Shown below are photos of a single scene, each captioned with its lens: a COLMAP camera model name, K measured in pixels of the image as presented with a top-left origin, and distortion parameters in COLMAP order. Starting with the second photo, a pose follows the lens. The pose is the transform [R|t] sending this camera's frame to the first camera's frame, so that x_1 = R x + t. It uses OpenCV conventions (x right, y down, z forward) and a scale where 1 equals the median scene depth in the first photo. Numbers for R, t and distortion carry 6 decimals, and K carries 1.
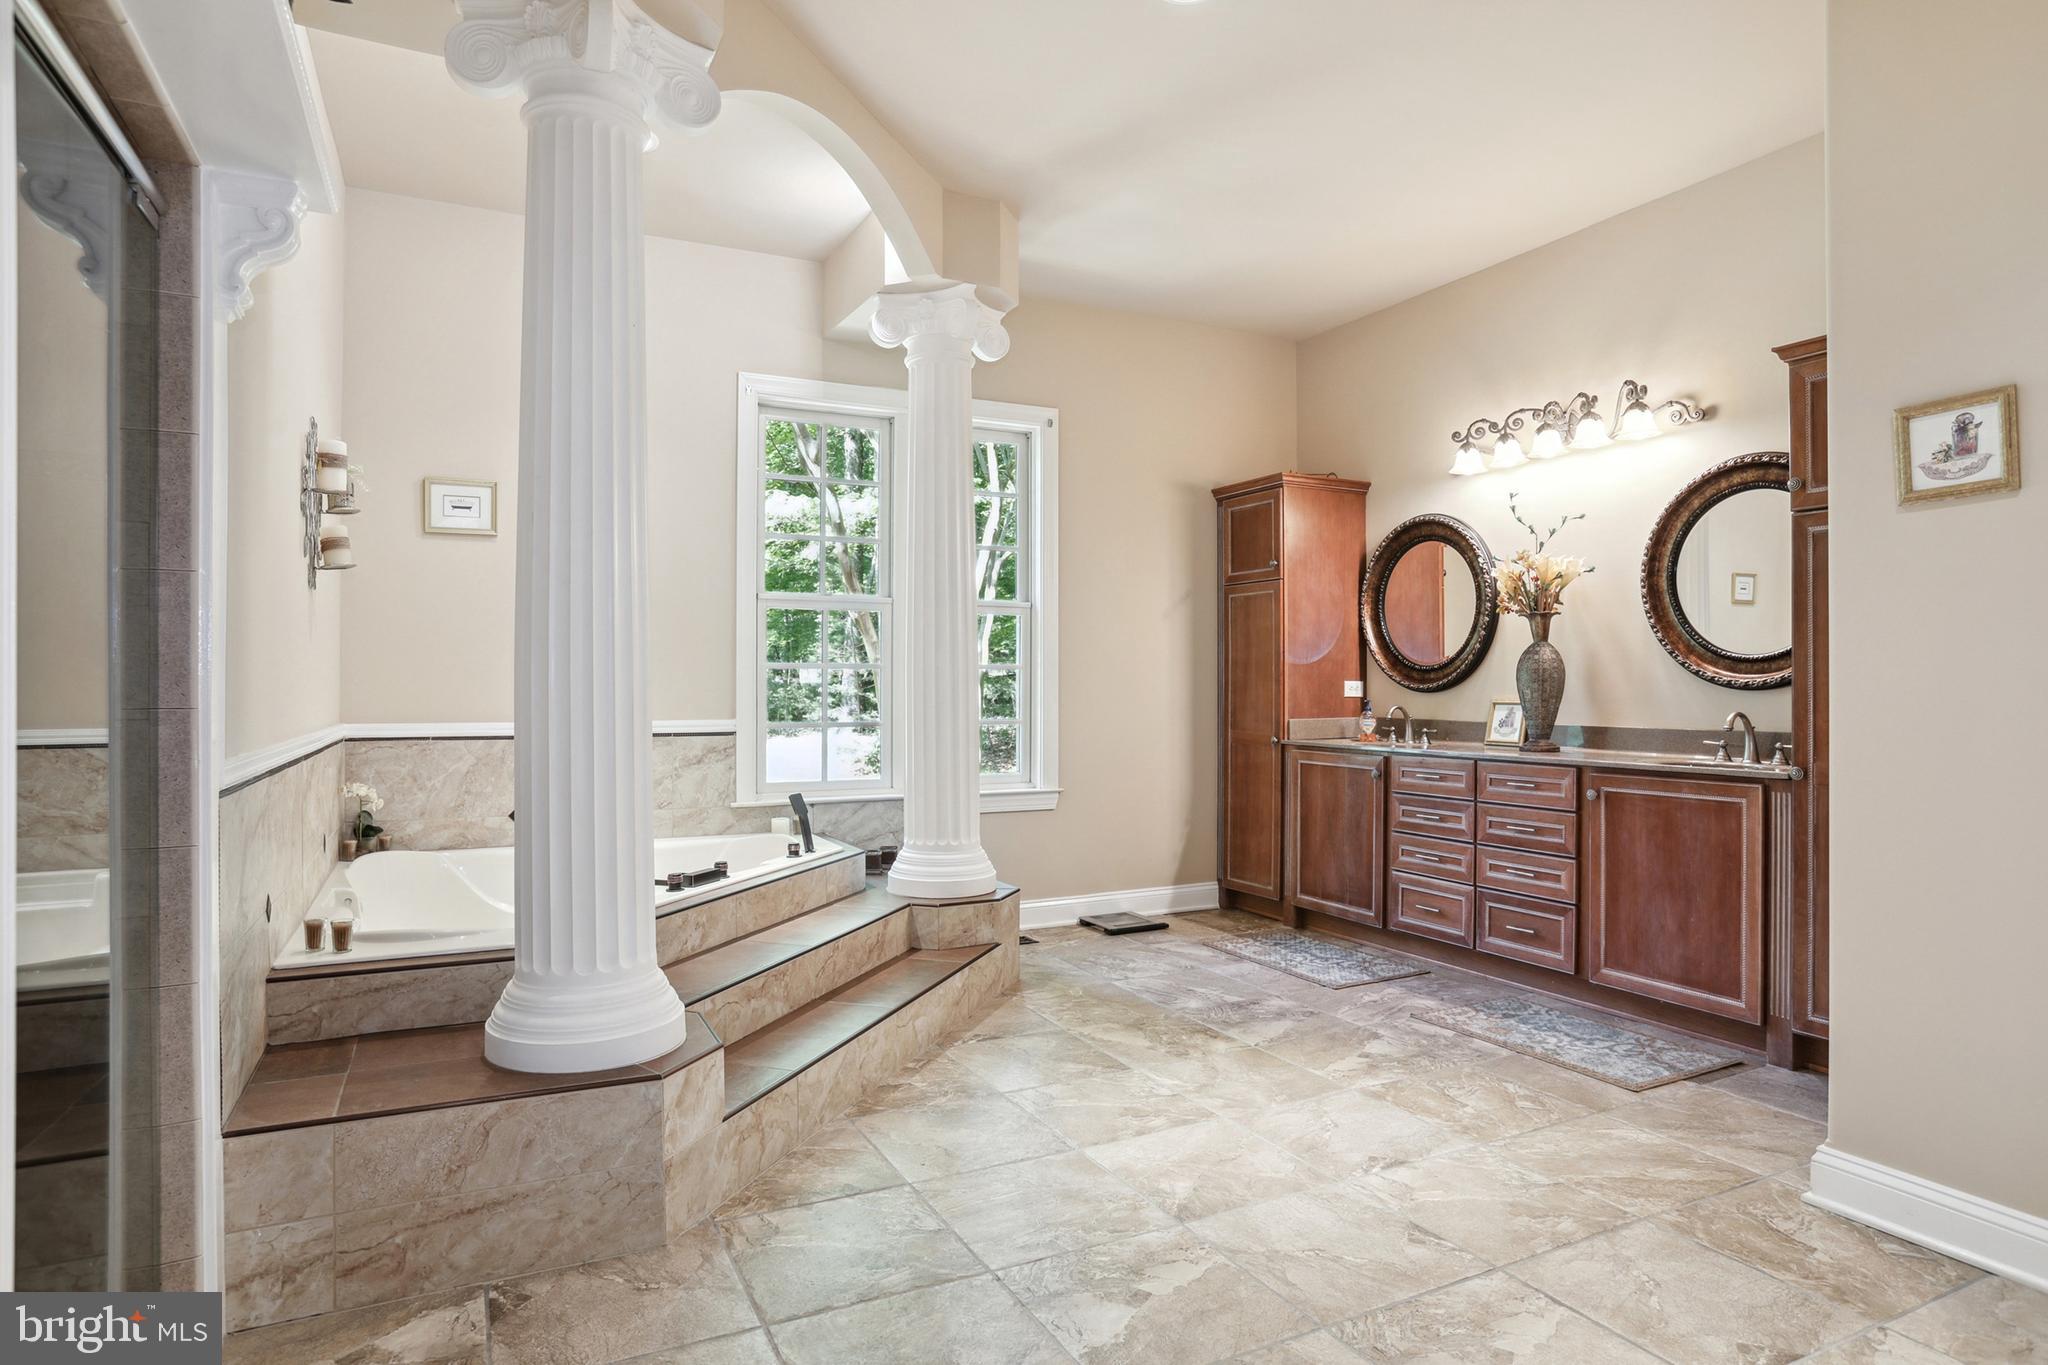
lens RADIAL K [[1131.4, 0, 1024.0], [0, 1131.4, 682.5], [0, 0, 1]] dist [-0.003933, -0.000348]
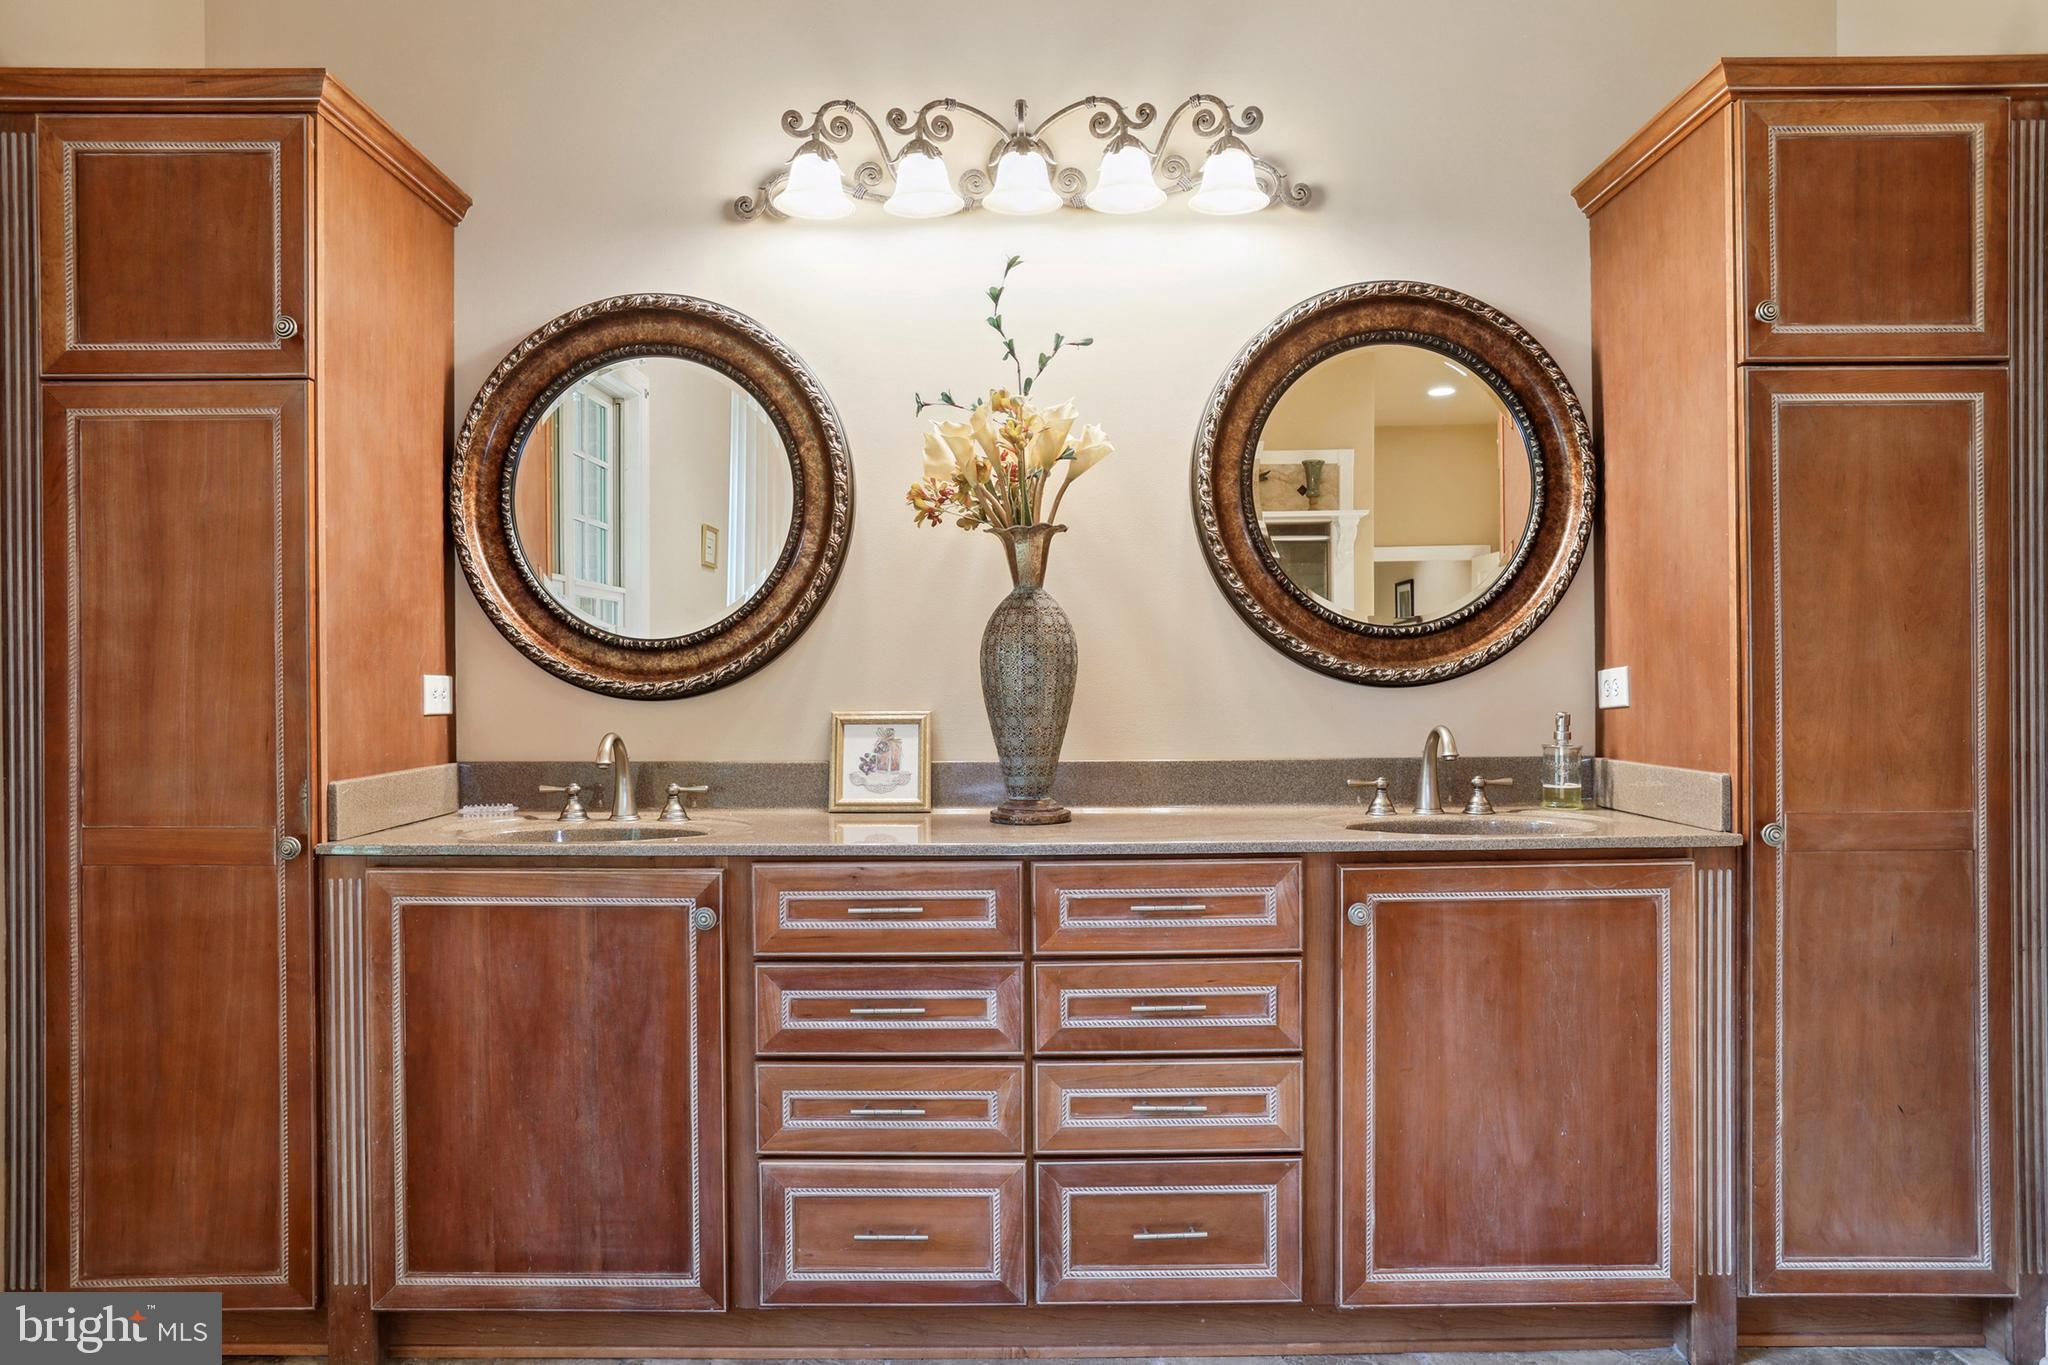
lens RADIAL K [[1314.0, 0, 1024.0], [0, 1314.0, 682.5], [0, 0, 1]] dist [-0.091860, 0.096863]
pose [[0.448443, -0.002853, 0.893807, -0.033138], [0.004493, 0.999989, 0.000937, 0.002488], [-0.893800, 0.003596, 0.448451, 0.755330]]
